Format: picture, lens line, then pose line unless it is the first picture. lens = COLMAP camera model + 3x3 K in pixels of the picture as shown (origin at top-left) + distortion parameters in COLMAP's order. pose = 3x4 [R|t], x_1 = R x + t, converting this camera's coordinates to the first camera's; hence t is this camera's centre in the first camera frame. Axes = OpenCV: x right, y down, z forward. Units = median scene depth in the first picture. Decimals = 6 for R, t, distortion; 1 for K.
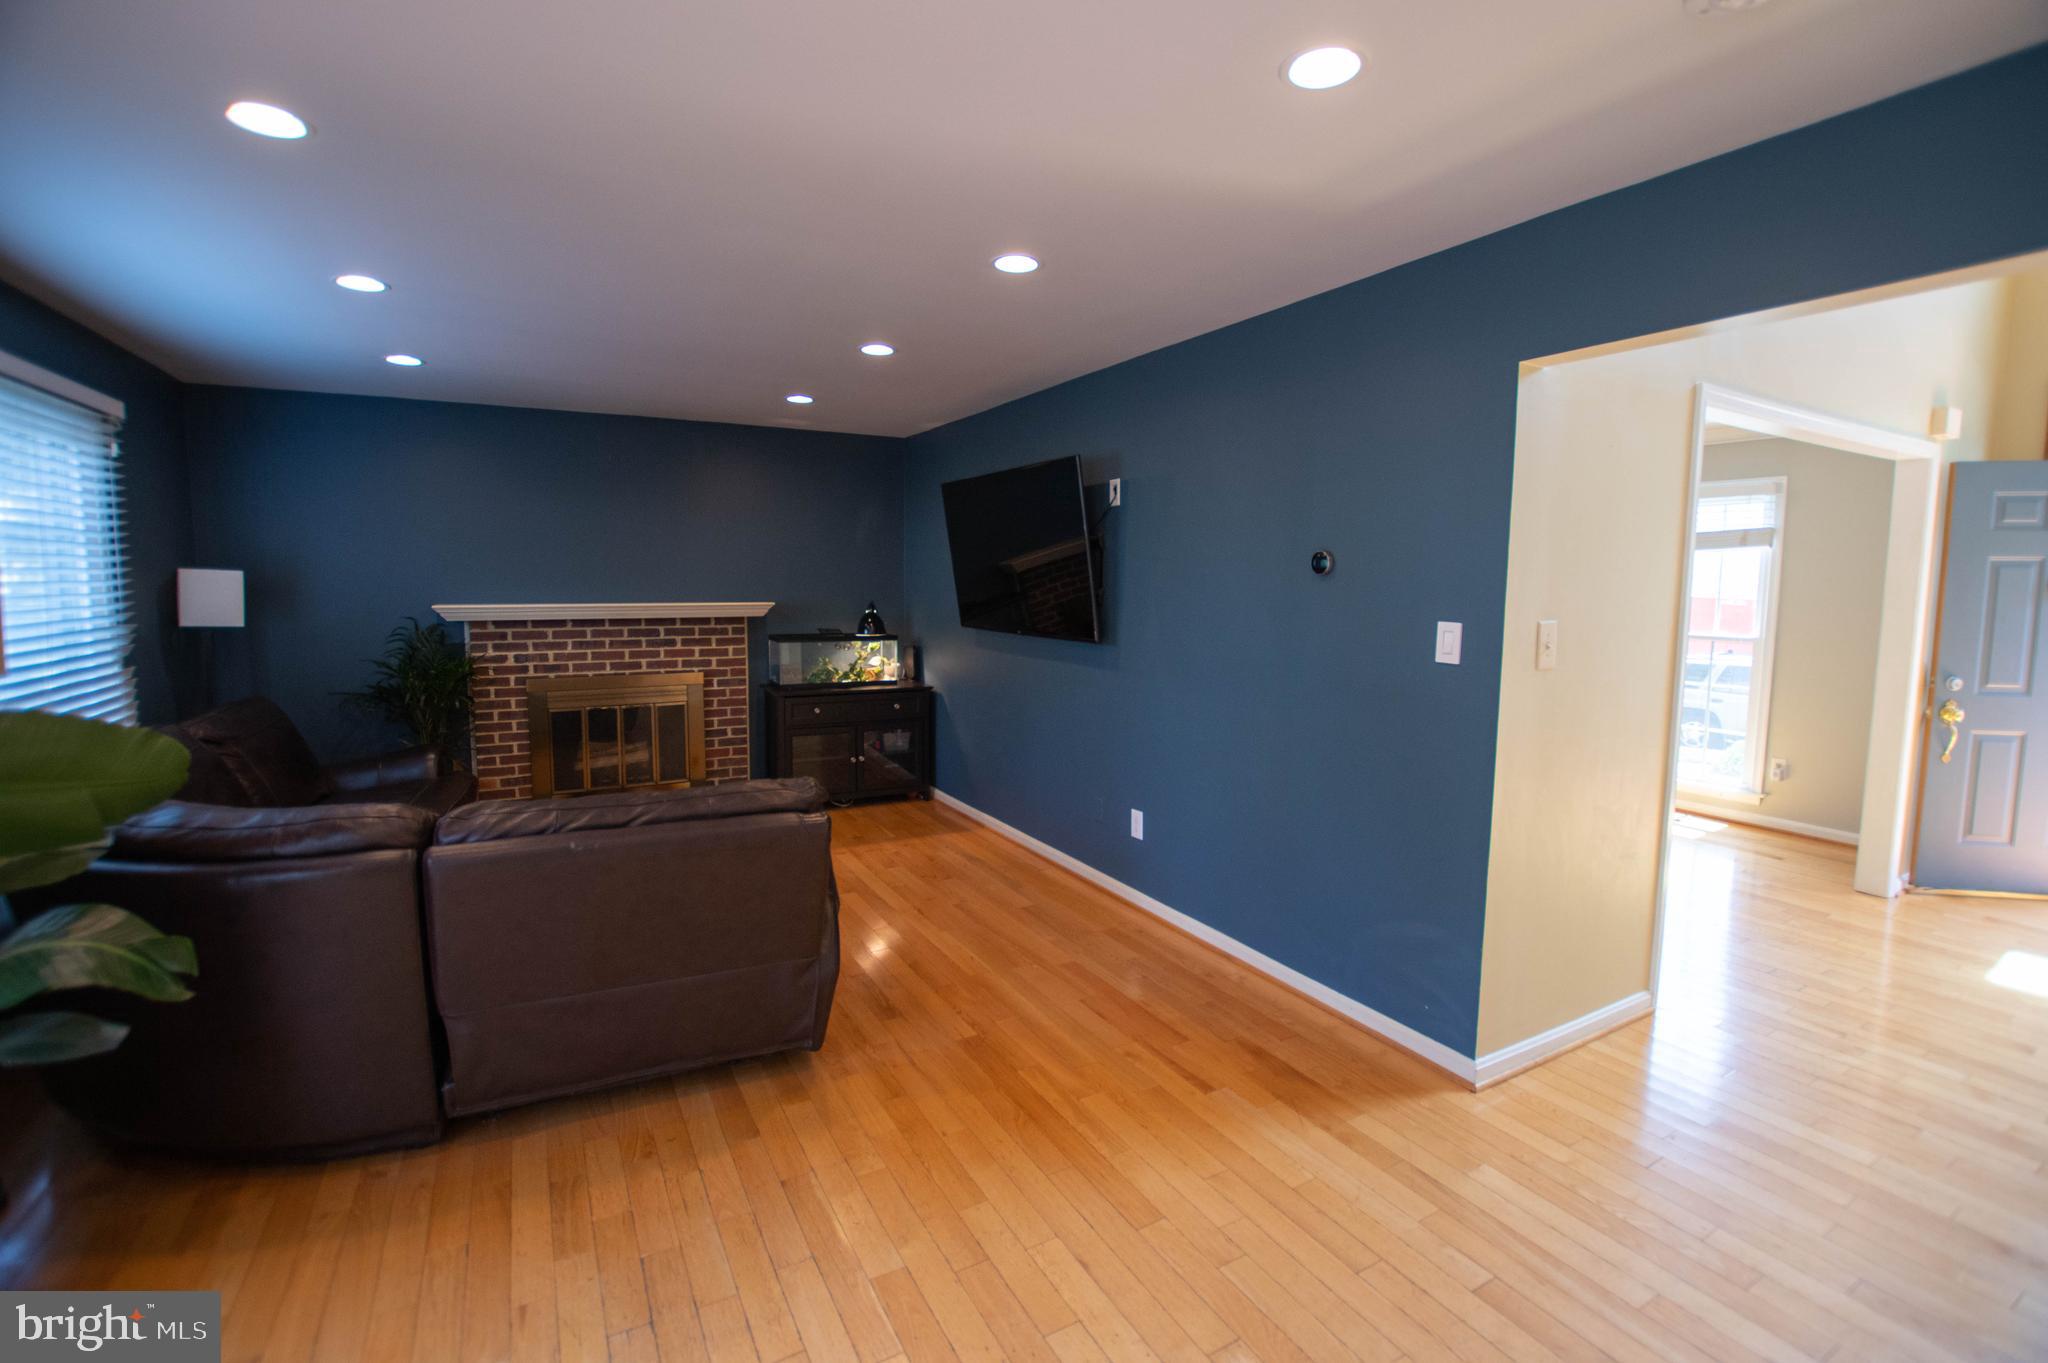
lens RADIAL K [[901.2, 0, 1038.7], [0, 901.2, 671.0], [0, 0, 1]] dist [-0.028999, 0.001851]
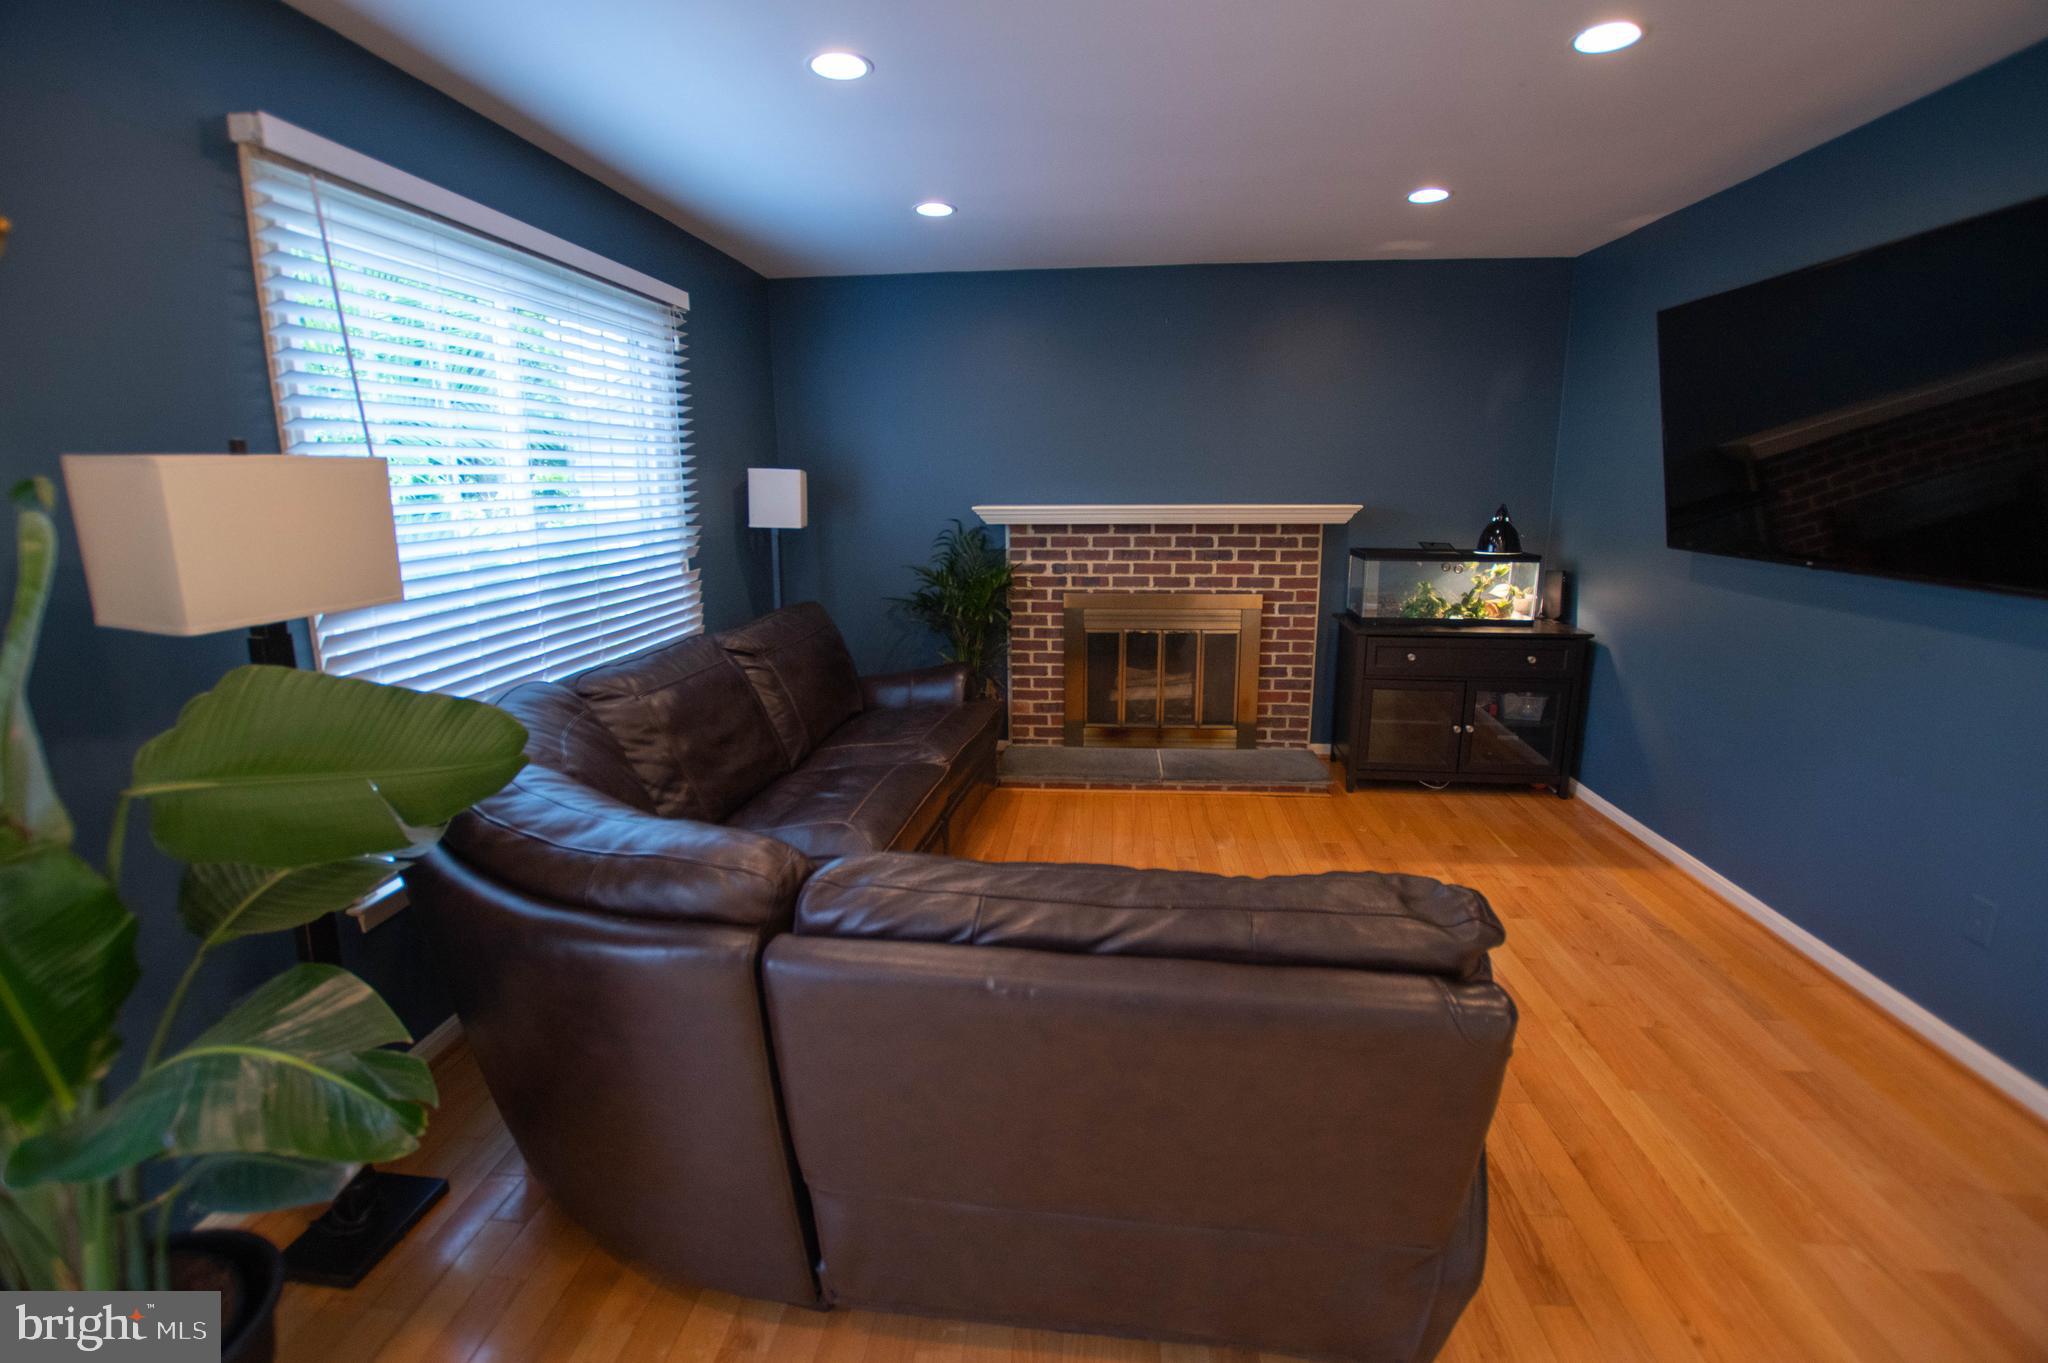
lens RADIAL K [[901.2, 0, 1040.0], [0, 901.2, 649.5], [0, 0, 1]] dist [-0.028999, 0.001851]
pose [[0.824137, 0.092496, -0.558787, -0.097507], [-0.043993, 0.994048, 0.099661, -0.022025], [0.564680, -0.057552, 0.823301, 0.259544]]
